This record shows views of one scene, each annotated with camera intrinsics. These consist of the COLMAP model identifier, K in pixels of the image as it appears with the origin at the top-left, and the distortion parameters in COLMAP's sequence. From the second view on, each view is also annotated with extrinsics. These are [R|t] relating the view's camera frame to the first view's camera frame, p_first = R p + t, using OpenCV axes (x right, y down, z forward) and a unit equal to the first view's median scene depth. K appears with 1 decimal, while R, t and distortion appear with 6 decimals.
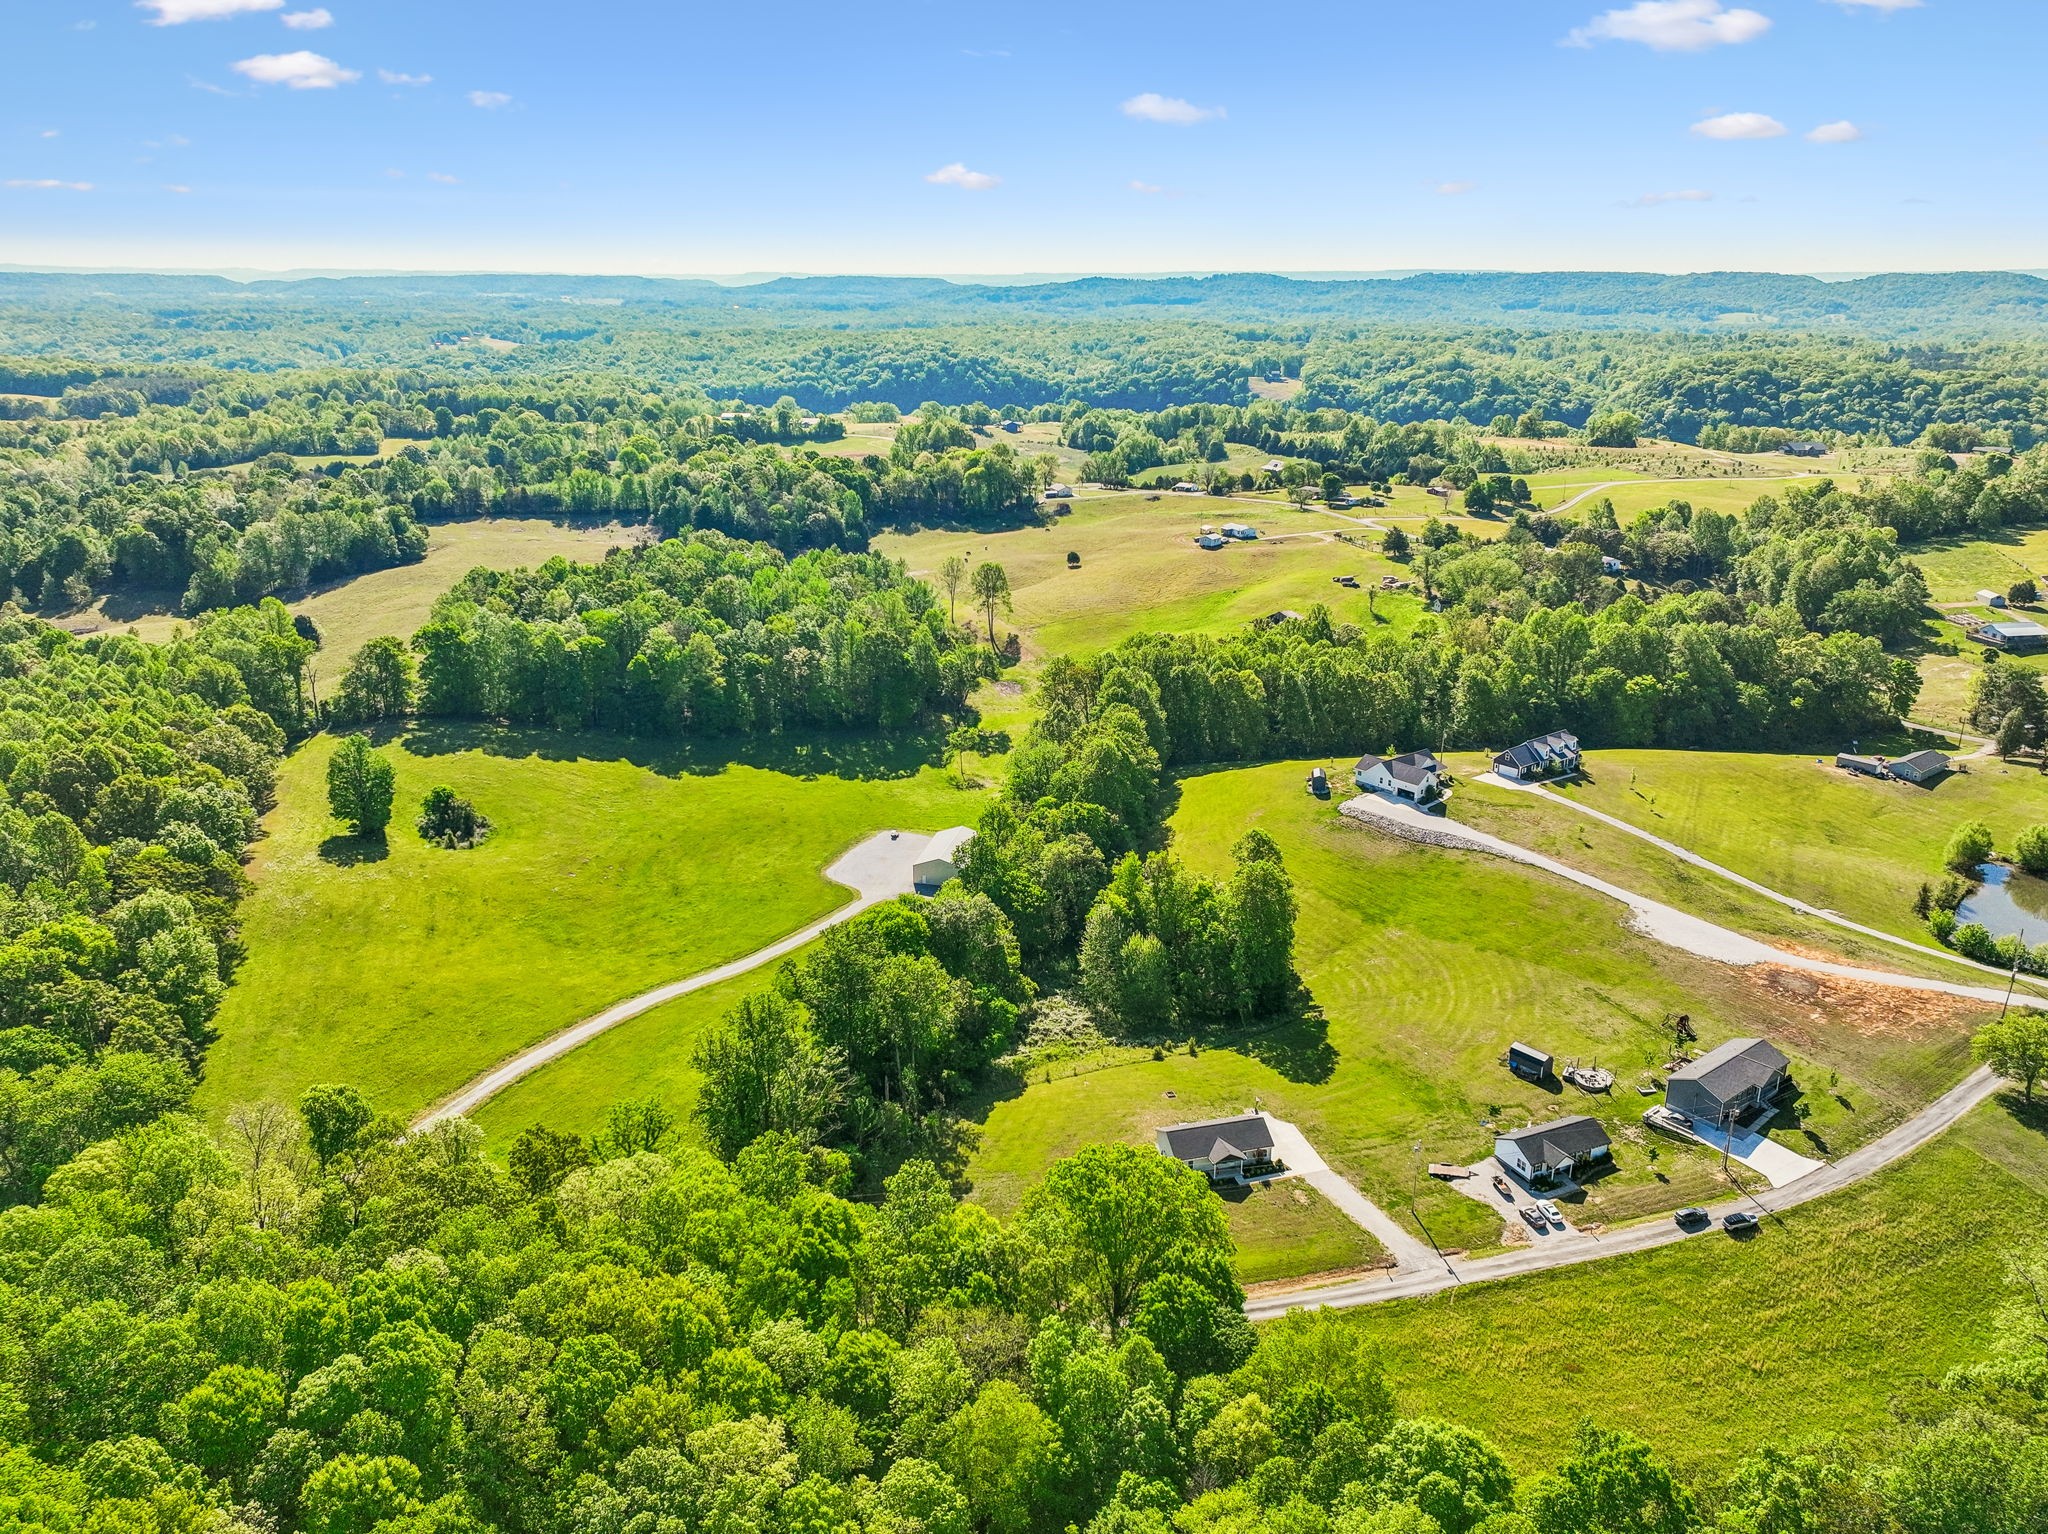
lens RADIAL K [[1480.7, 0, 1024.0], [0, 1480.7, 767.0], [0, 0, 1]] dist [0.001885, 0.023098]
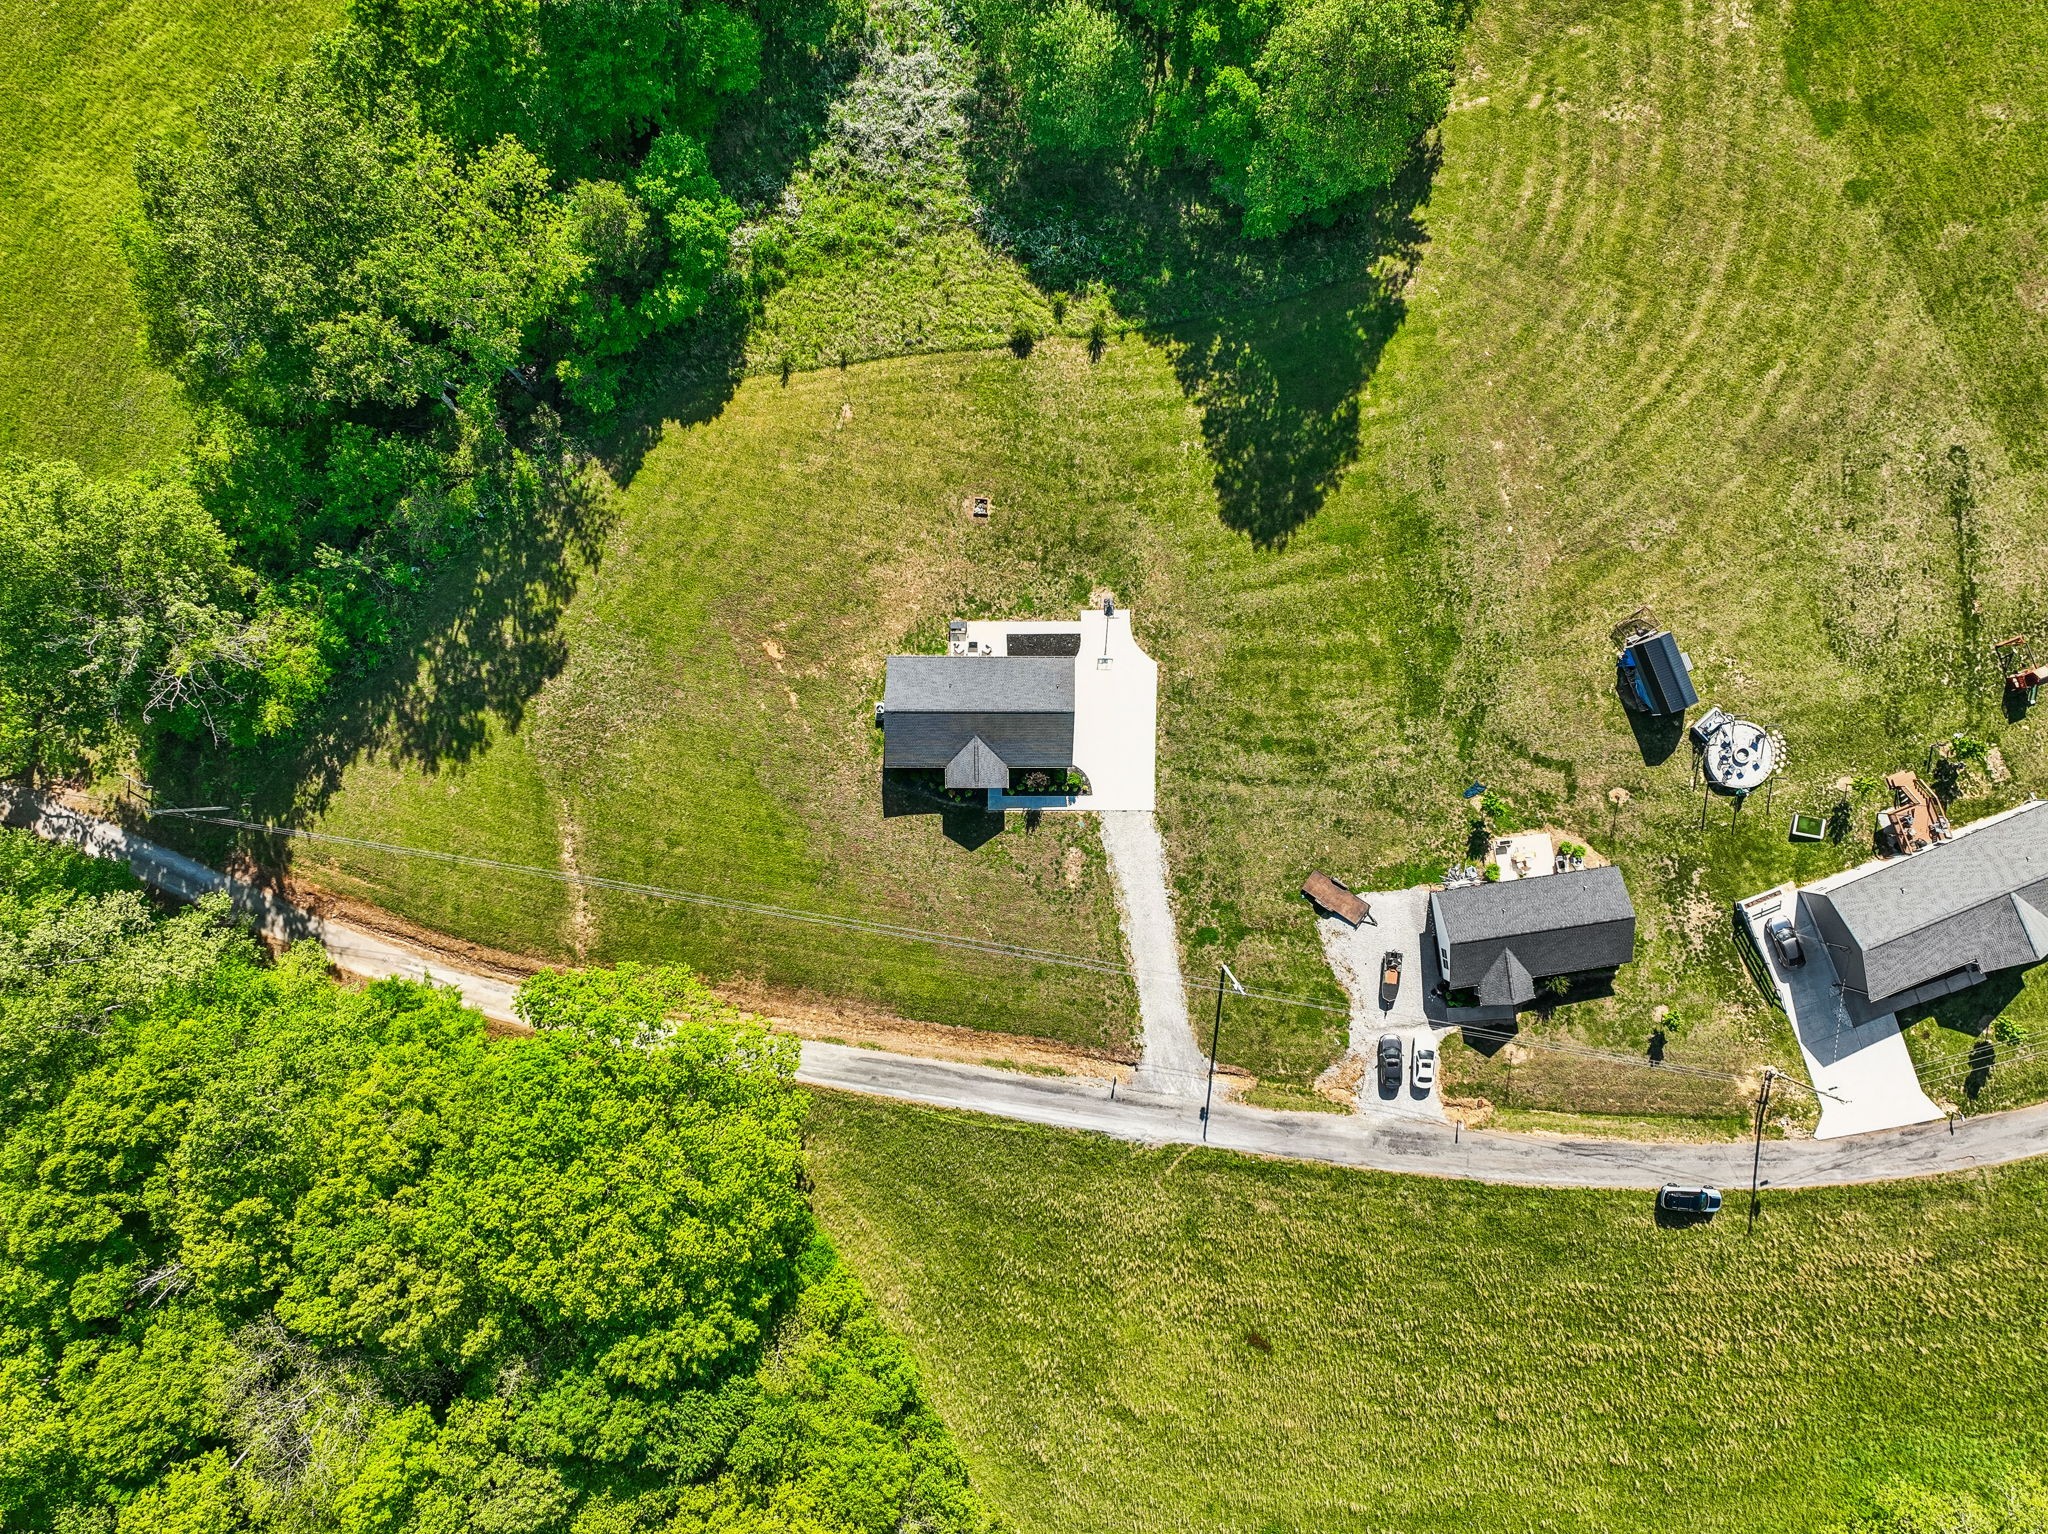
lens RADIAL K [[1480.7, 0, 1024.0], [0, 1480.7, 767.0], [0, 0, 1]] dist [0.001885, 0.023098]
pose [[0.961467, 0.274909, 0.002296, 0.150937], [-0.086376, 0.294142, 0.951851, -0.281917], [0.260997, -0.915372, 0.306554, 0.823741]]
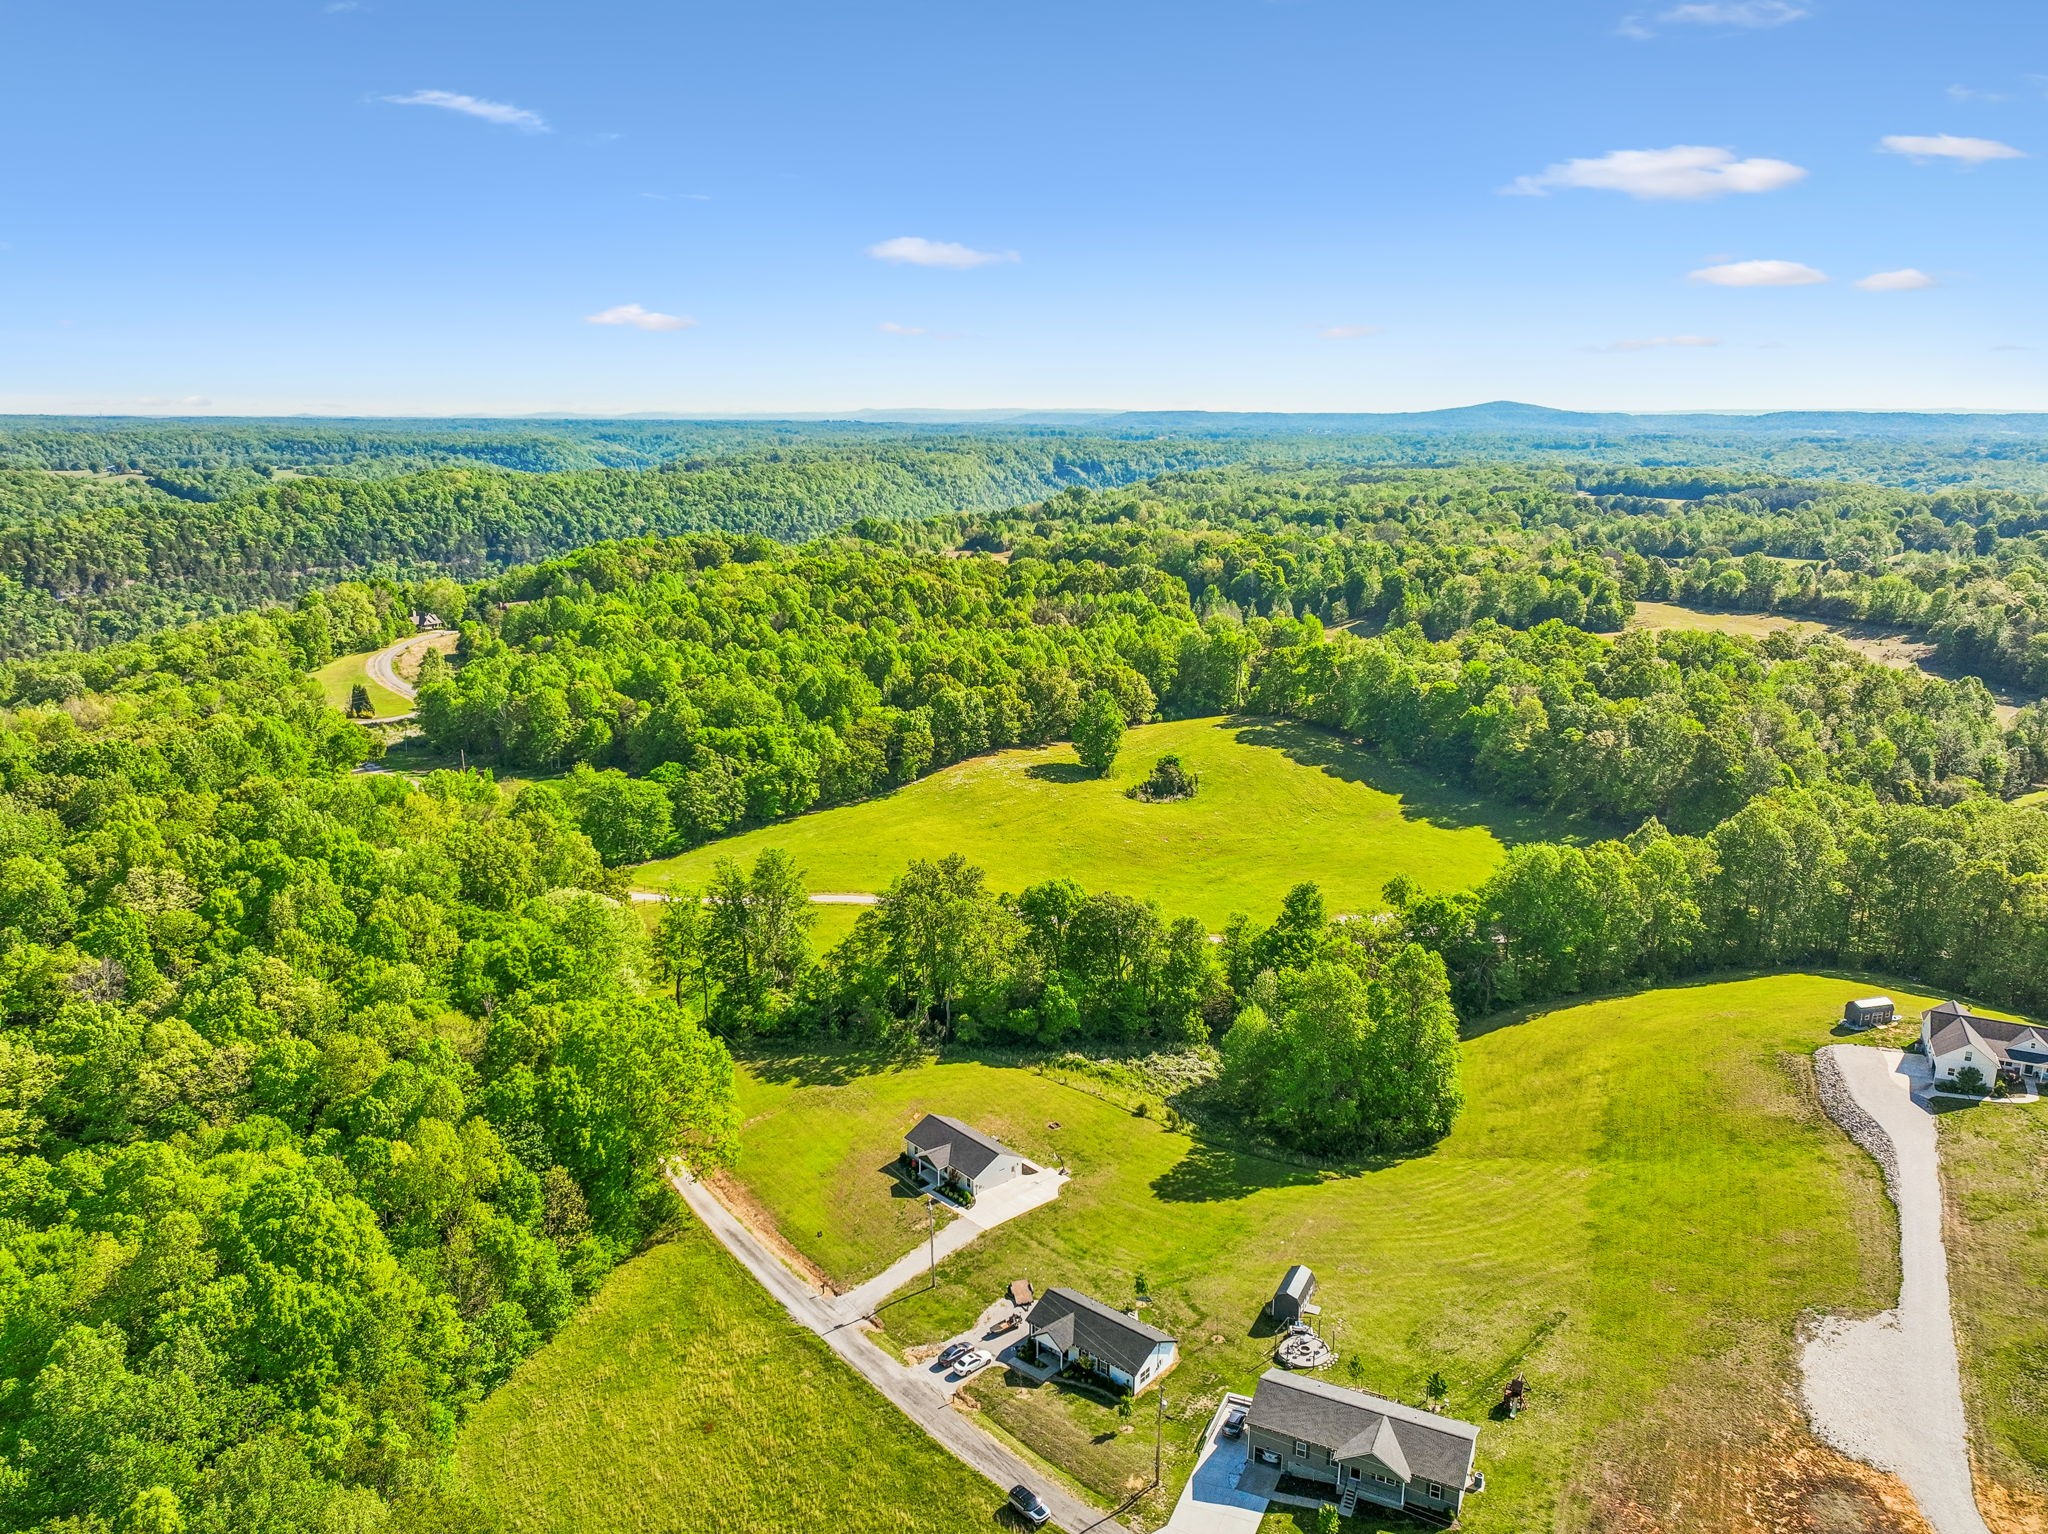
lens RADIAL K [[1449.0, 0, 1034.9], [0, 1449.0, 767.4], [0, 0, 1]] dist [0.061741, -0.062086]
pose [[0.441570, 0.209285, -0.872477, 0.921829], [-0.280480, 0.955878, 0.087337, -0.077816], [0.852260, 0.206147, 0.480787, 0.547856]]
